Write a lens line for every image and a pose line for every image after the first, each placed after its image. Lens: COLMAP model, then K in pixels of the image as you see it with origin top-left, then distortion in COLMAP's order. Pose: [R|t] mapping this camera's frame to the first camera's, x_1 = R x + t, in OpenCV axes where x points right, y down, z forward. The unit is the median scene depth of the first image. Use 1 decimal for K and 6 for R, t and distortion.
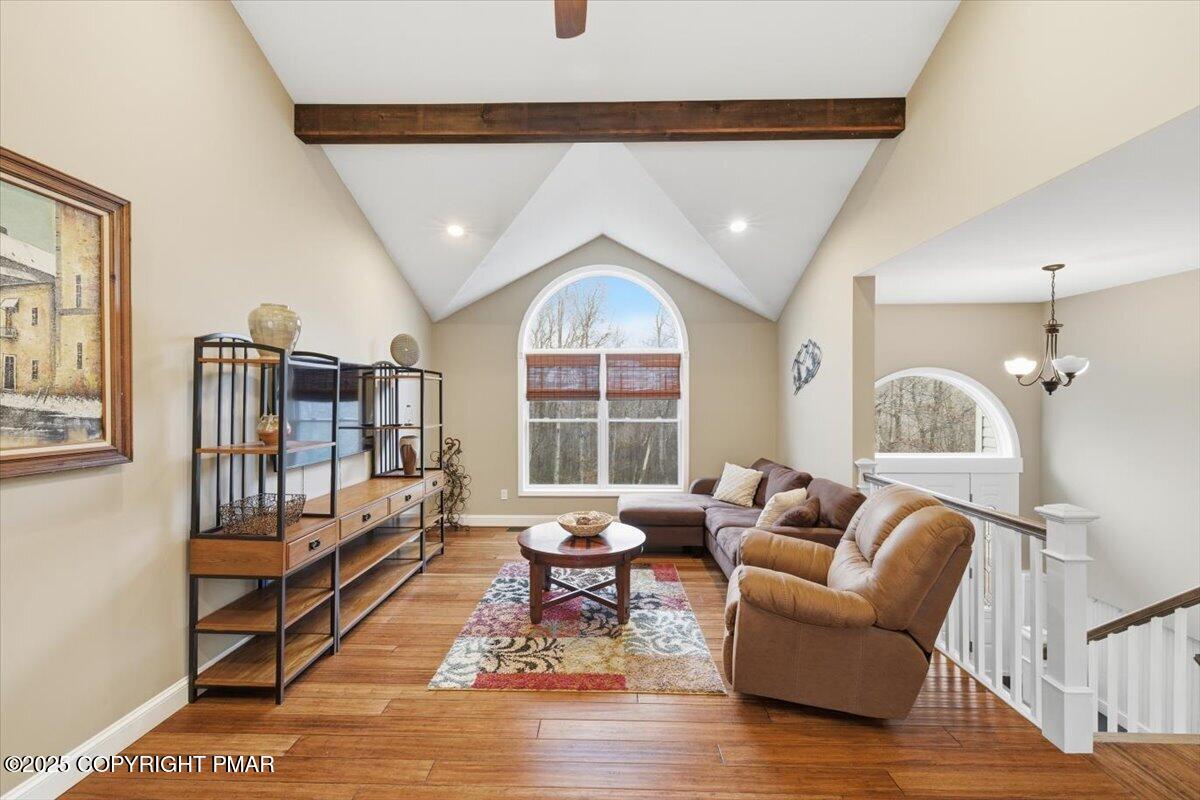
lens RADIAL K [[501.0, 0, 597.1], [0, 501.0, 409.9], [0, 0, 1]] dist [-0.000252, -0.000141]
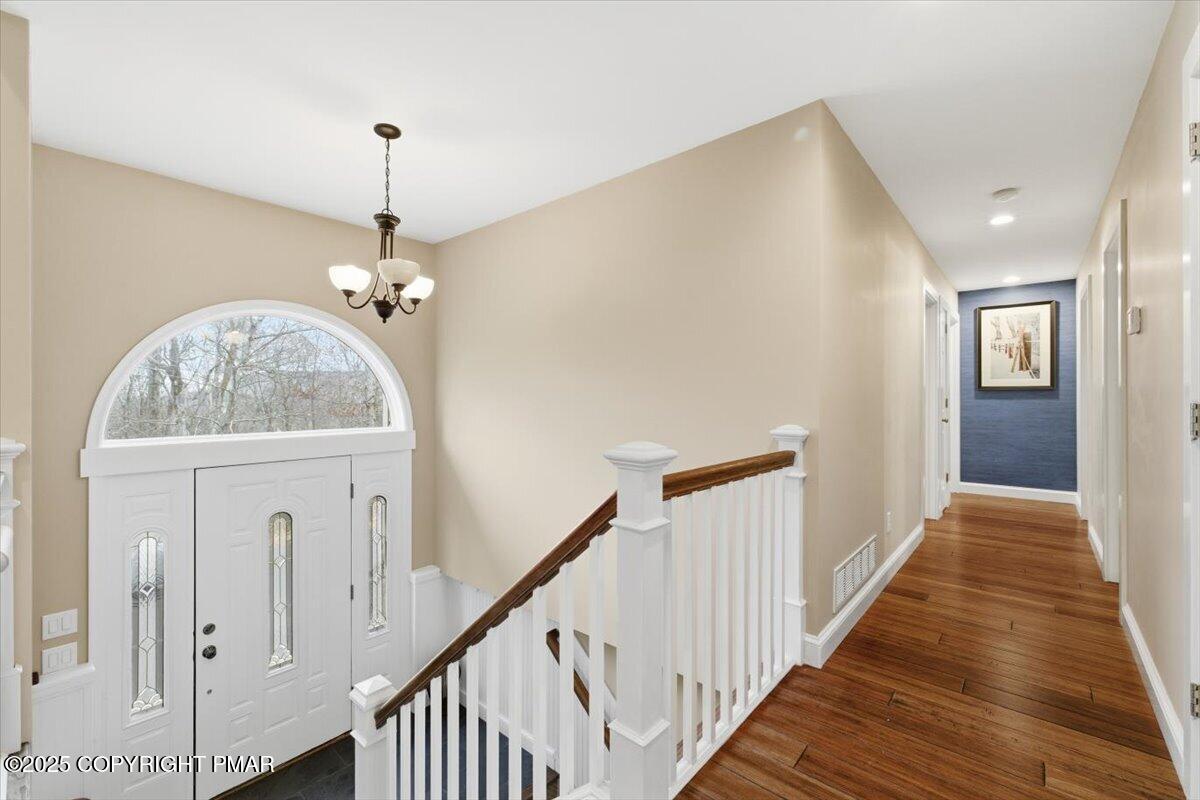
lens RADIAL K [[501.0, 0, 597.0], [0, 501.0, 400.4], [0, 0, 1]] dist [-0.000252, -0.000141]
pose [[0.643771, 0.005373, 0.765200, 0.580059], [0.006929, 0.999893, -0.012851, 0.082914], [-0.765187, 0.013575, 0.643665, 0.361601]]
